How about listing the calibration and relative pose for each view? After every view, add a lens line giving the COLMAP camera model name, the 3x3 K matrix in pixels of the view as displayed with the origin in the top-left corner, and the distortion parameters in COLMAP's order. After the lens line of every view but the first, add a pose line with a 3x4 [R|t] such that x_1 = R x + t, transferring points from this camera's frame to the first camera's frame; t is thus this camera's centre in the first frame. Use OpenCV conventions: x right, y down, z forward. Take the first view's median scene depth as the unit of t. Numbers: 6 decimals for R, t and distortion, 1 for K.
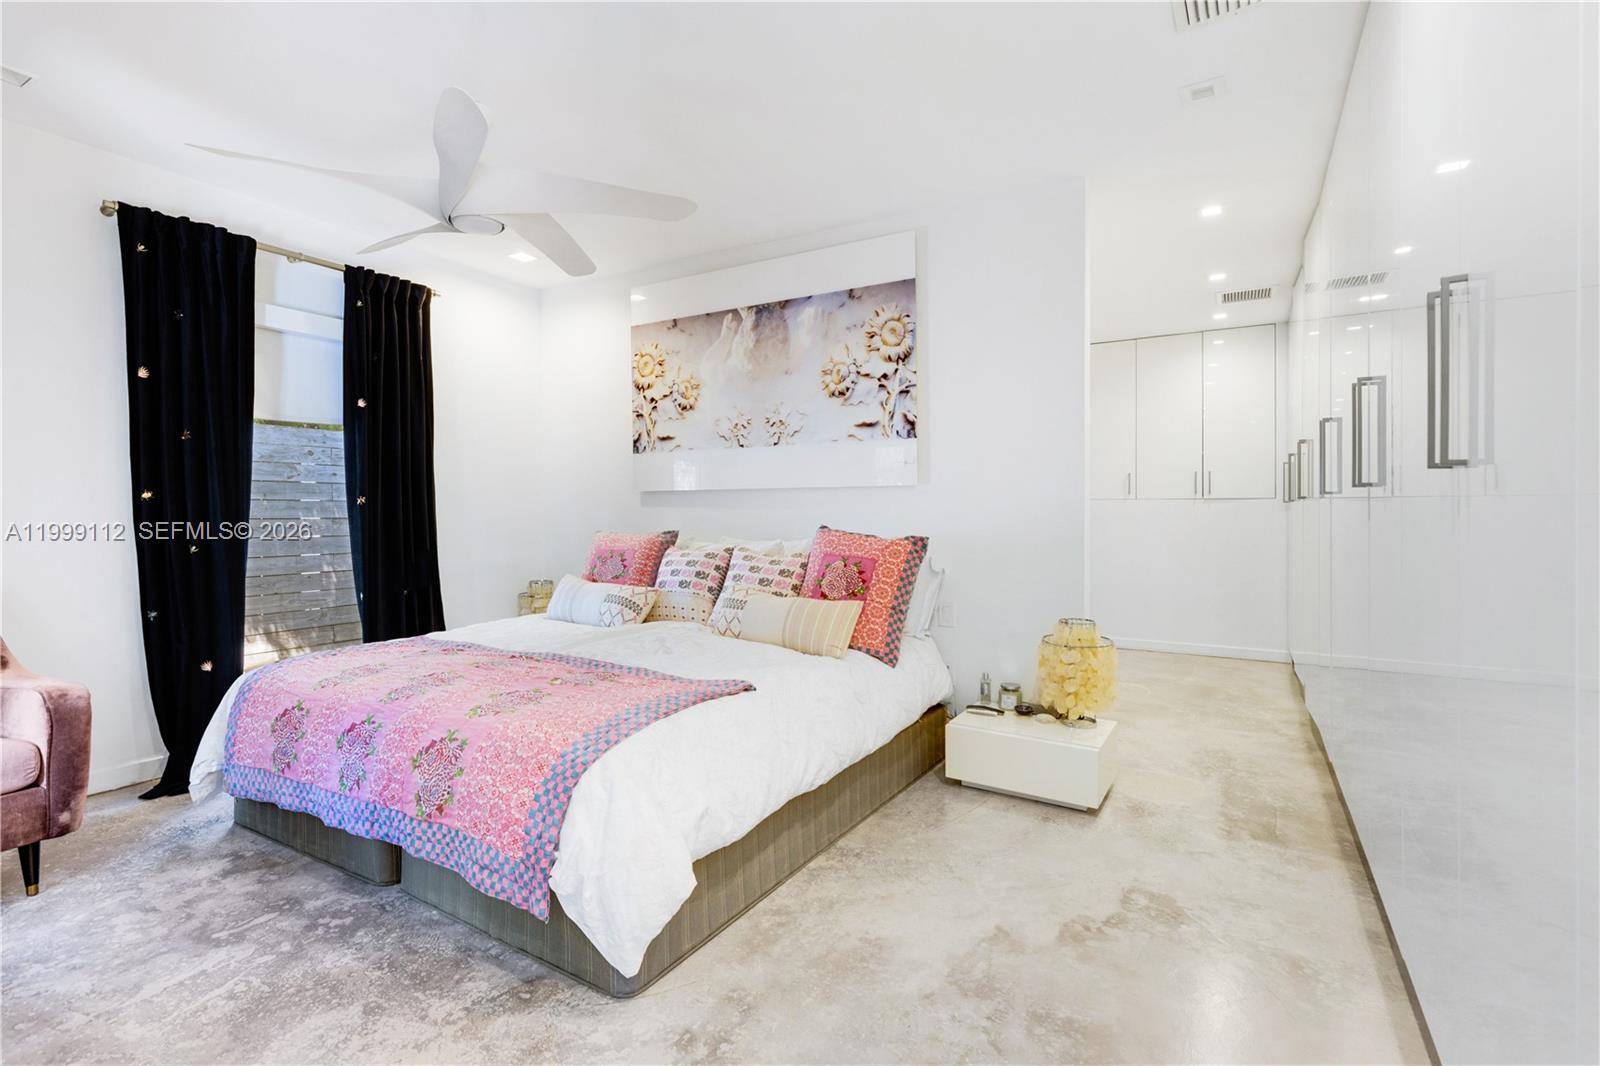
lens RADIAL K [[711.8, 0, 805.3], [0, 711.8, 522.9], [0, 0, 1]] dist [0.004367, 0.000535]
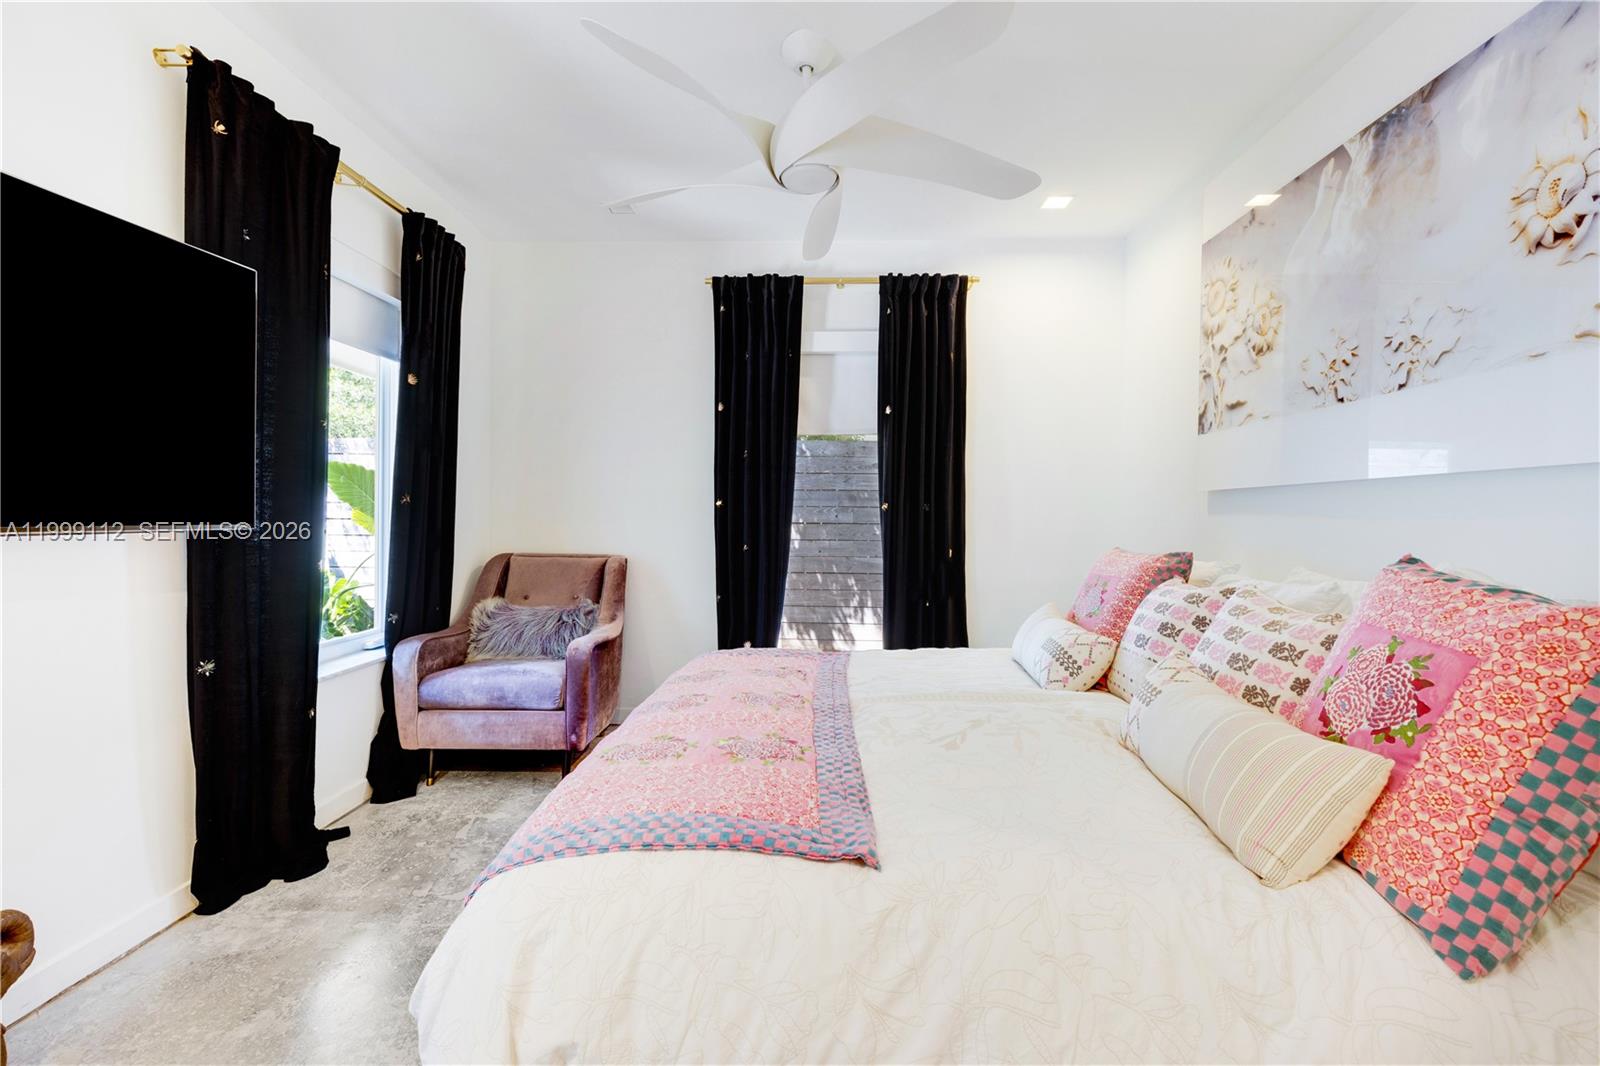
lens RADIAL K [[711.8, 0, 798.1], [0, 711.8, 533.1], [0, 0, 1]] dist [0.004367, 0.000535]
pose [[0.473279, 0.025460, -0.880545, 0.205151], [-0.023548, 0.999591, 0.016245, -0.008105], [0.880598, 0.013047, 0.473685, 0.415511]]
